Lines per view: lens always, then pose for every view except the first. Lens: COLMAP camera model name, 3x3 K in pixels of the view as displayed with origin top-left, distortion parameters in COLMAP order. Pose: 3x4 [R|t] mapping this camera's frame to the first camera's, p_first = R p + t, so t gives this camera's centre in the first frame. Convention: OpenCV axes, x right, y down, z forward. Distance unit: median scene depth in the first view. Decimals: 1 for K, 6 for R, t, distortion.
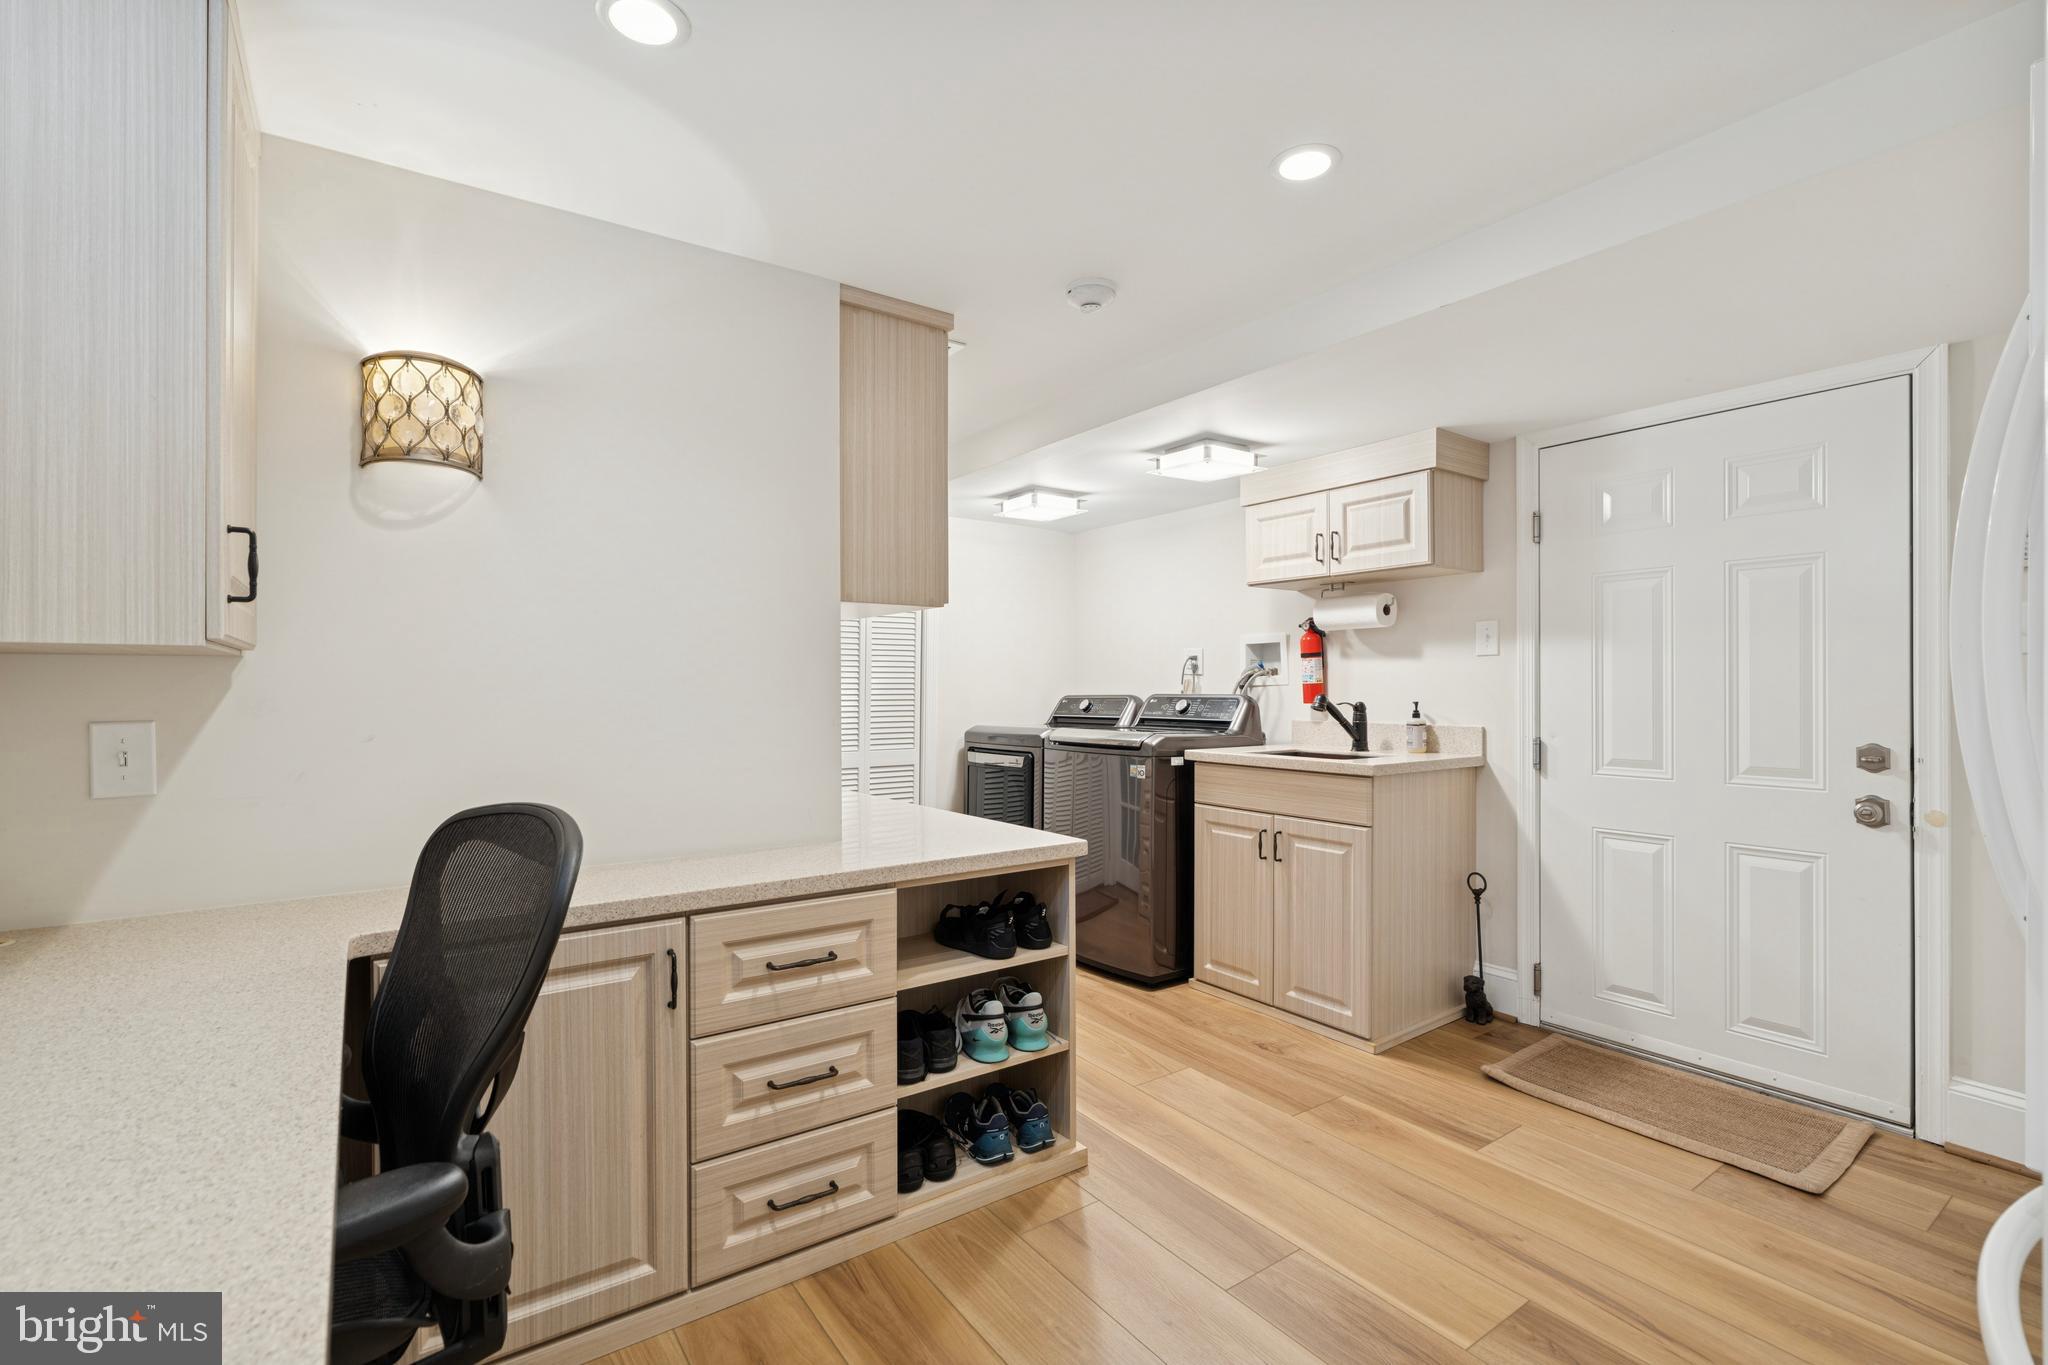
lens RADIAL K [[929.2, 0, 1025.8], [0, 929.2, 682.3], [0, 0, 1]] dist [-0.008571, 0.002460]
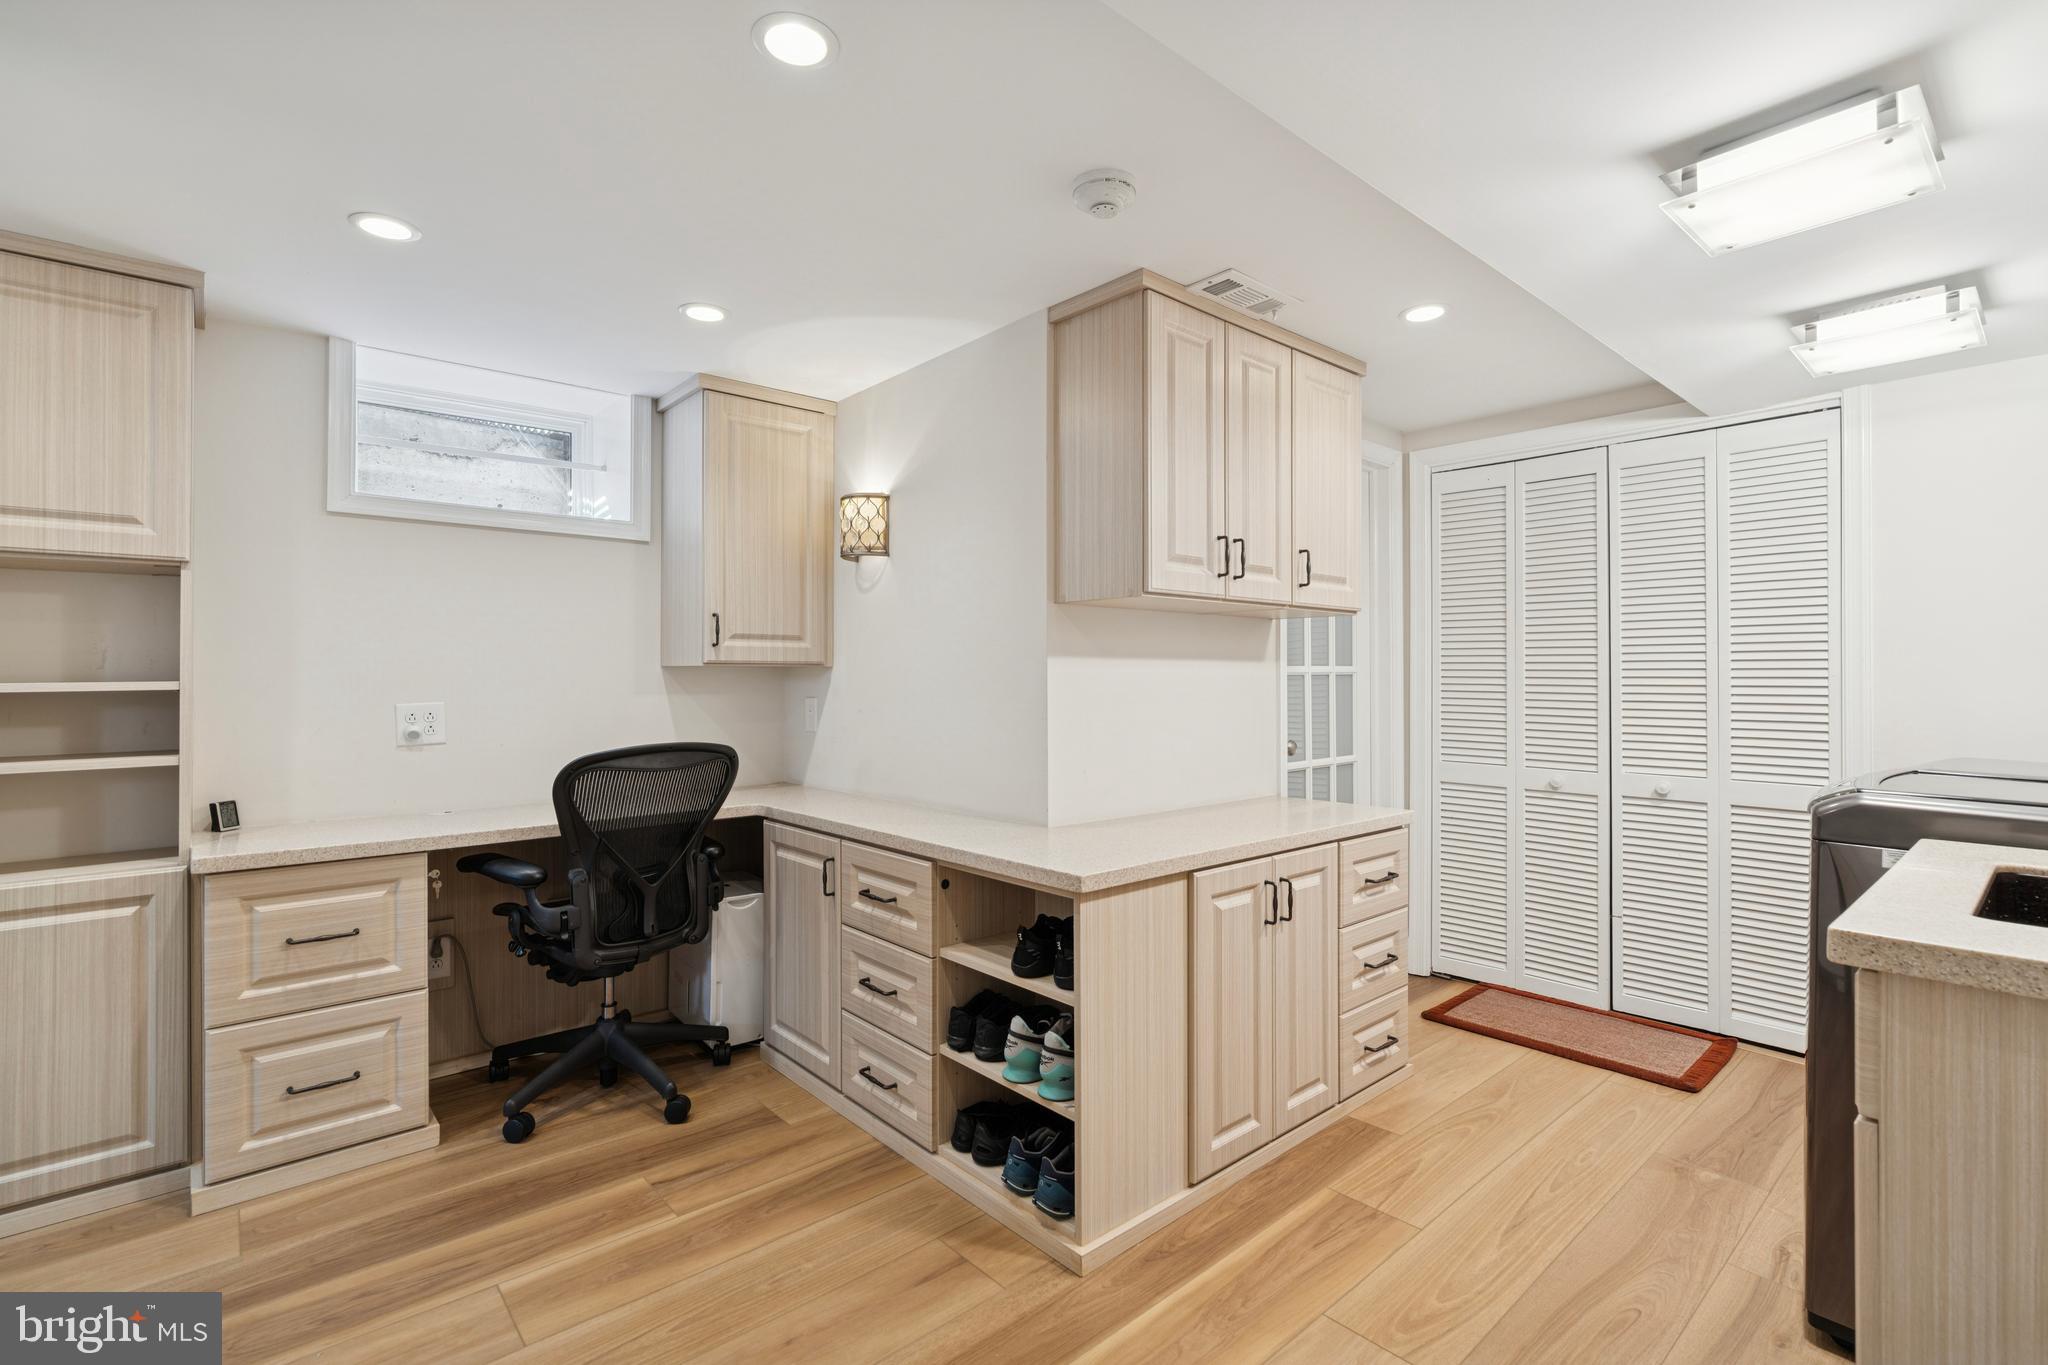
lens RADIAL K [[929.2, 0, 1023.8], [0, 929.2, 678.9], [0, 0, 1]] dist [-0.008571, 0.002460]
pose [[0.094950, -0.002936, -0.995478, 0.989088], [0.000601, 0.999996, -0.002892, 0.001093], [0.995482, -0.000324, 0.094952, 0.996707]]
